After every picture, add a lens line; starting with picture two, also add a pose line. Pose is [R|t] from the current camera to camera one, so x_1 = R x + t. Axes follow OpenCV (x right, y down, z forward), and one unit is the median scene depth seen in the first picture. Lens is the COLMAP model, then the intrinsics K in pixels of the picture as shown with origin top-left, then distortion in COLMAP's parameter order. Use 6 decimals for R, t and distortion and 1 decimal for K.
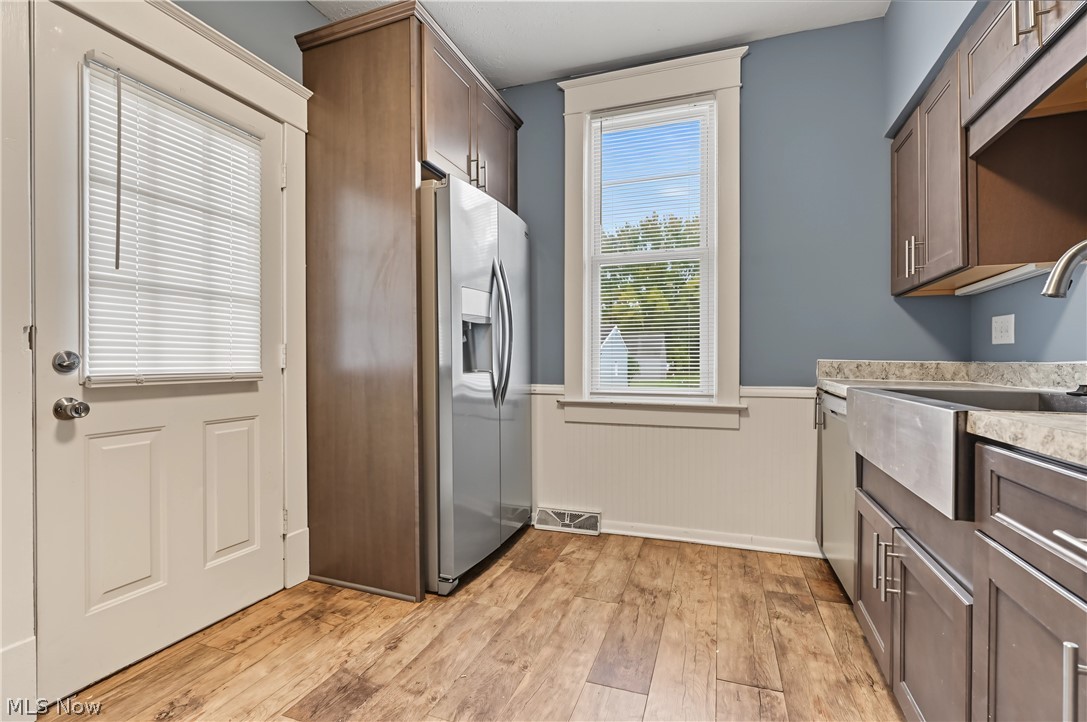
lens RADIAL K [[492.7, 0, 543.5], [0, 492.7, 364.0], [0, 0, 1]] dist [-0.002415, 0.000426]
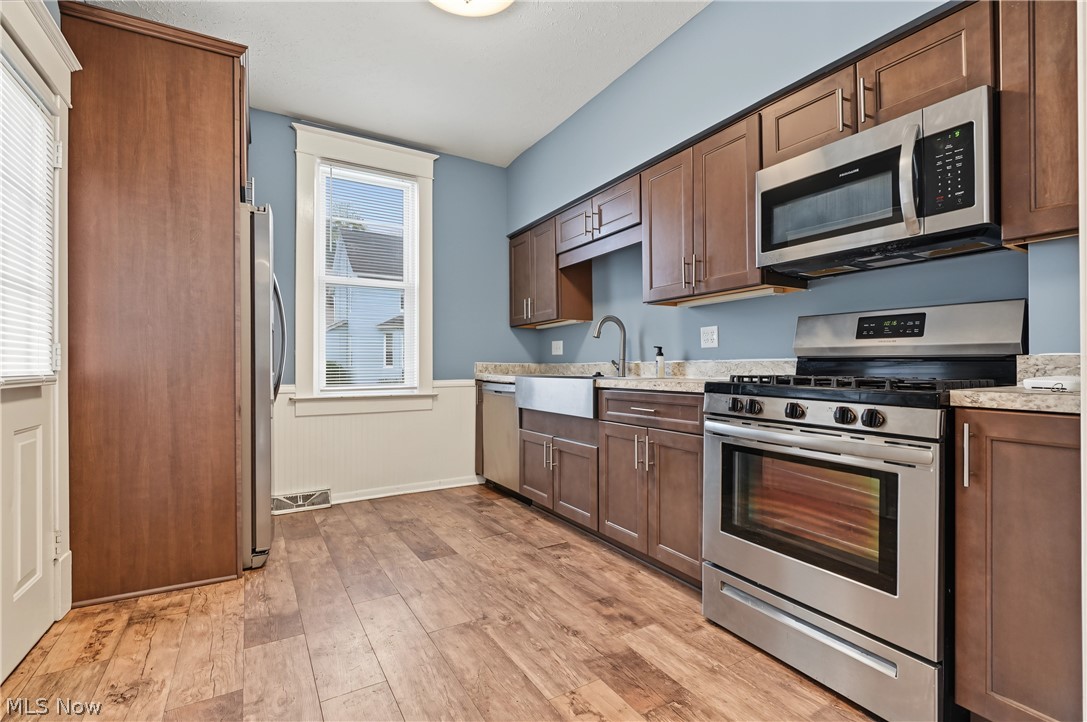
lens RADIAL K [[492.7, 0, 543.5], [0, 492.7, 364.0], [0, 0, 1]] dist [-0.002415, 0.000426]
pose [[0.631611, -0.001440, 0.775284, -0.661368], [0.009569, 0.999937, -0.005938, 0.009591], [-0.775226, 0.011170, 0.631585, -0.239534]]
